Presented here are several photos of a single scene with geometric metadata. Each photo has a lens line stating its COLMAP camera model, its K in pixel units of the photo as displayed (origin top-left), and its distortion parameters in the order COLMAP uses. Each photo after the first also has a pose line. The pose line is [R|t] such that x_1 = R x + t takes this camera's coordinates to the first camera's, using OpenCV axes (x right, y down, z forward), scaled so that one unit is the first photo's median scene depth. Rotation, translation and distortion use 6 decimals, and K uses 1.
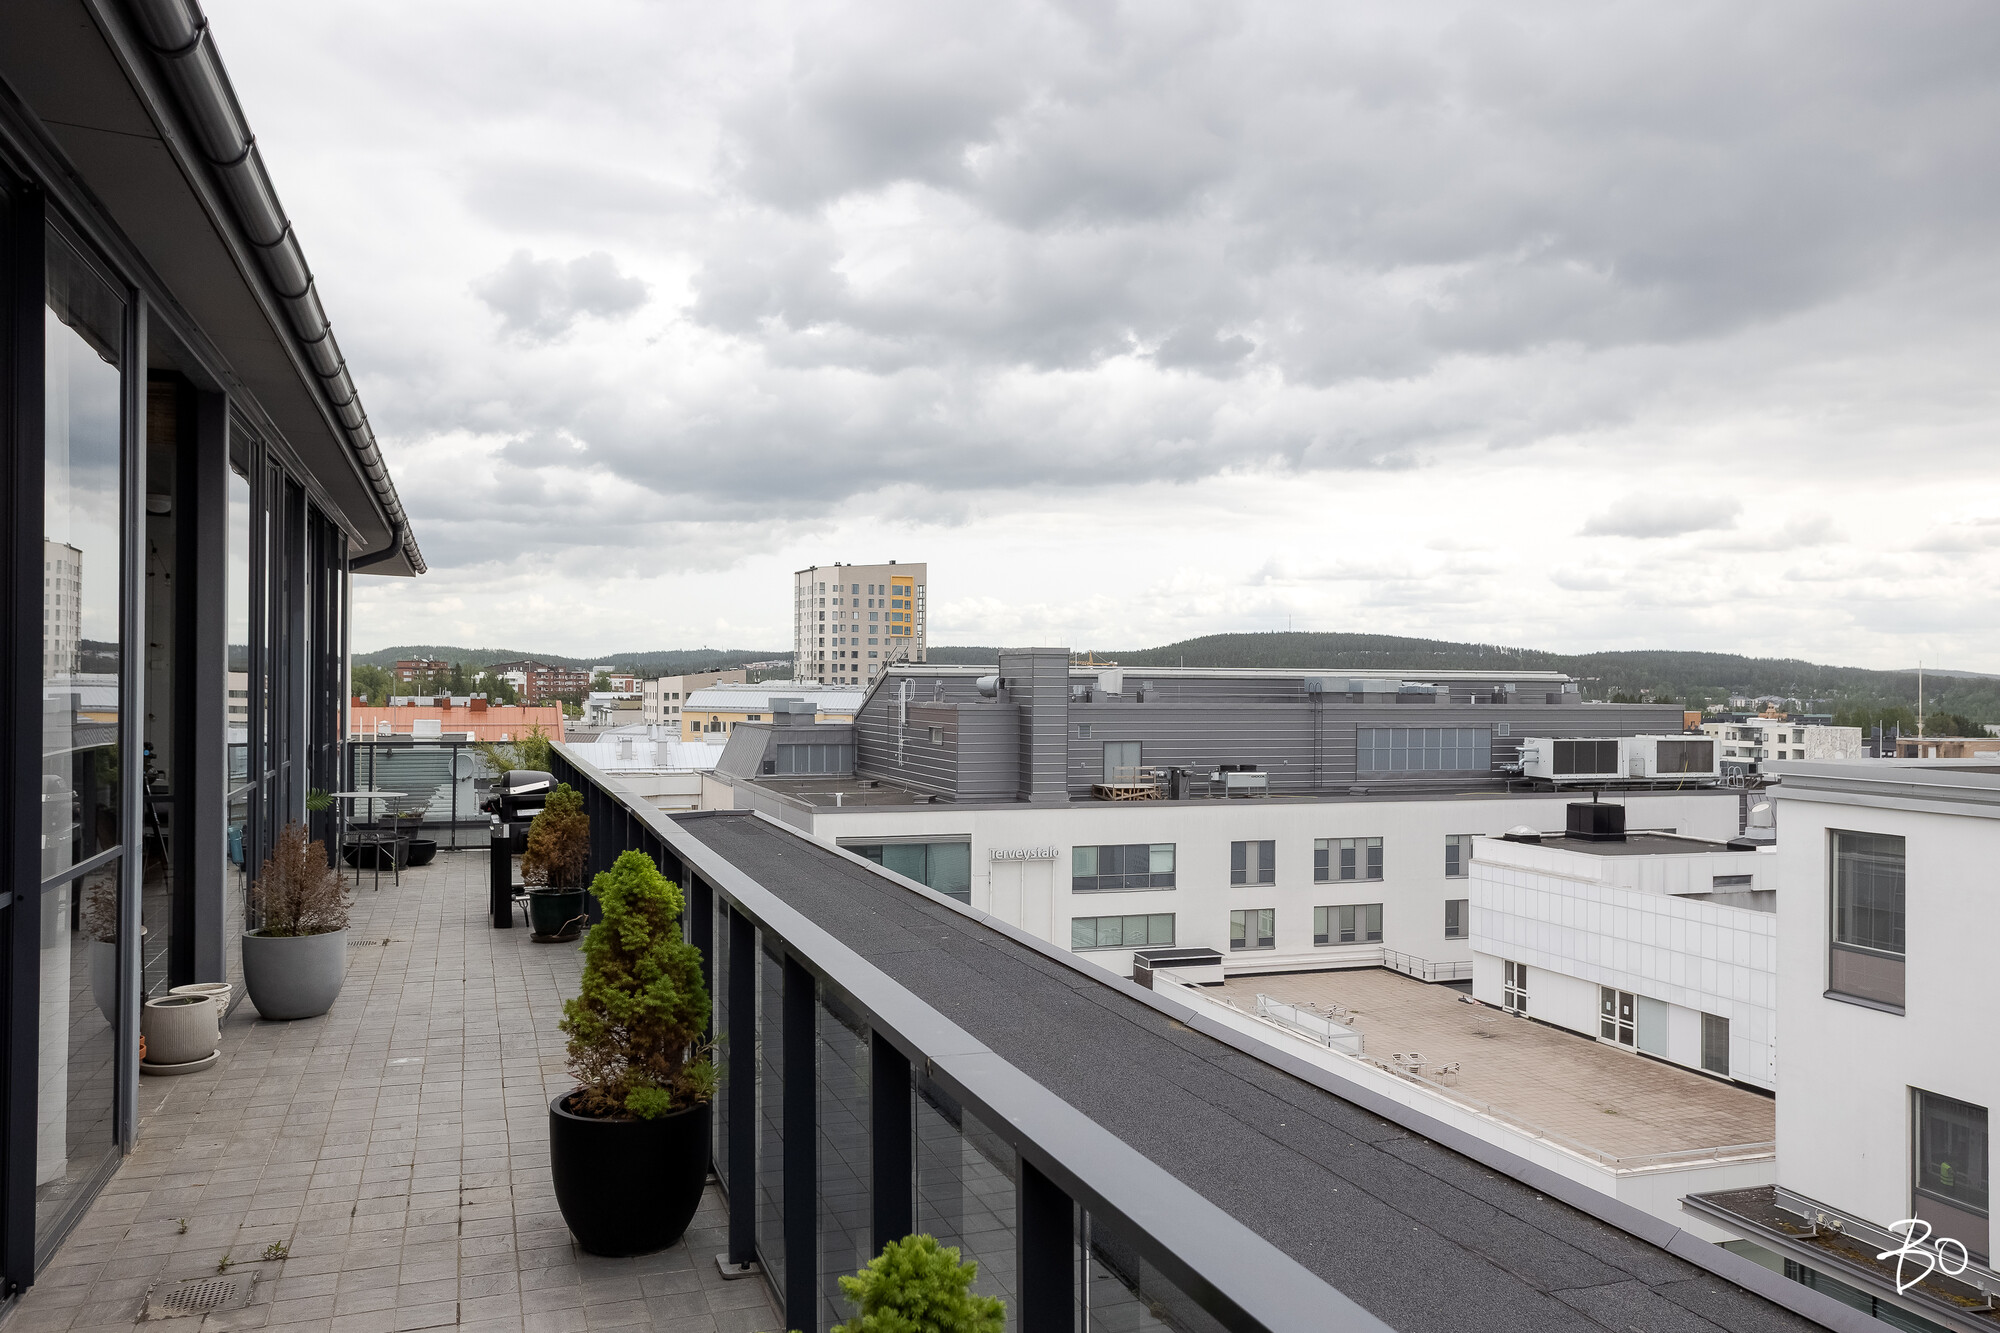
lens RADIAL K [[1597.4, 0, 1000.0], [0, 1597.4, 666.5], [0, 0, 1]] dist [0.000026, -0.000530]
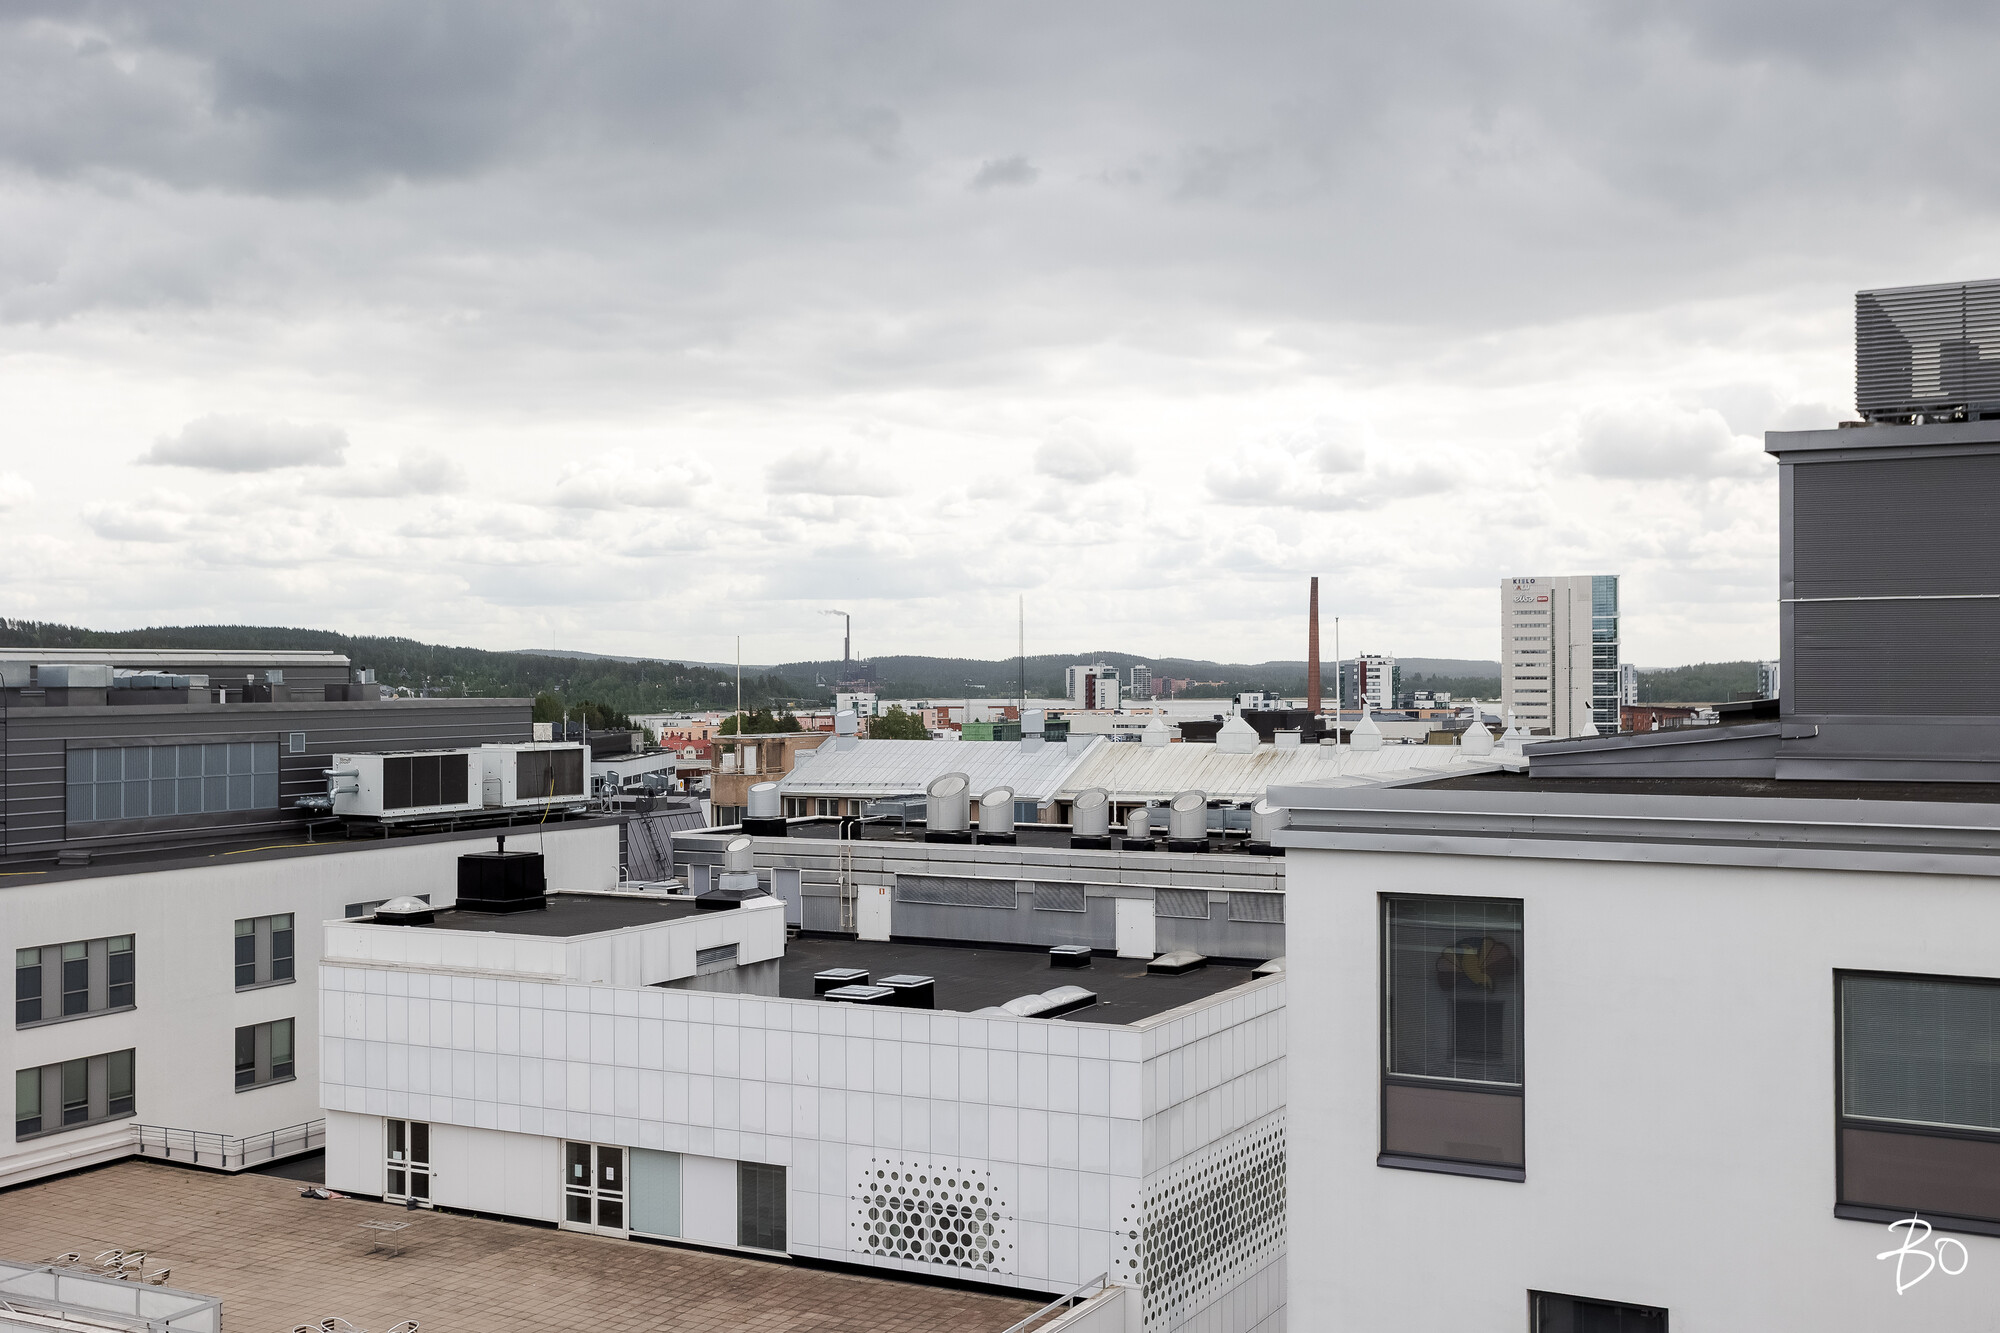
lens RADIAL K [[2137.7, 0, 1000.0], [0, 2137.7, 666.5], [0, 0, 1]] dist [0.001611, 0.065498]
pose [[0.726734, -0.008593, 0.686865, -0.068064], [0.002676, 0.999950, 0.009678, 0.002148], [-0.686914, -0.005195, 0.726720, 0.214552]]
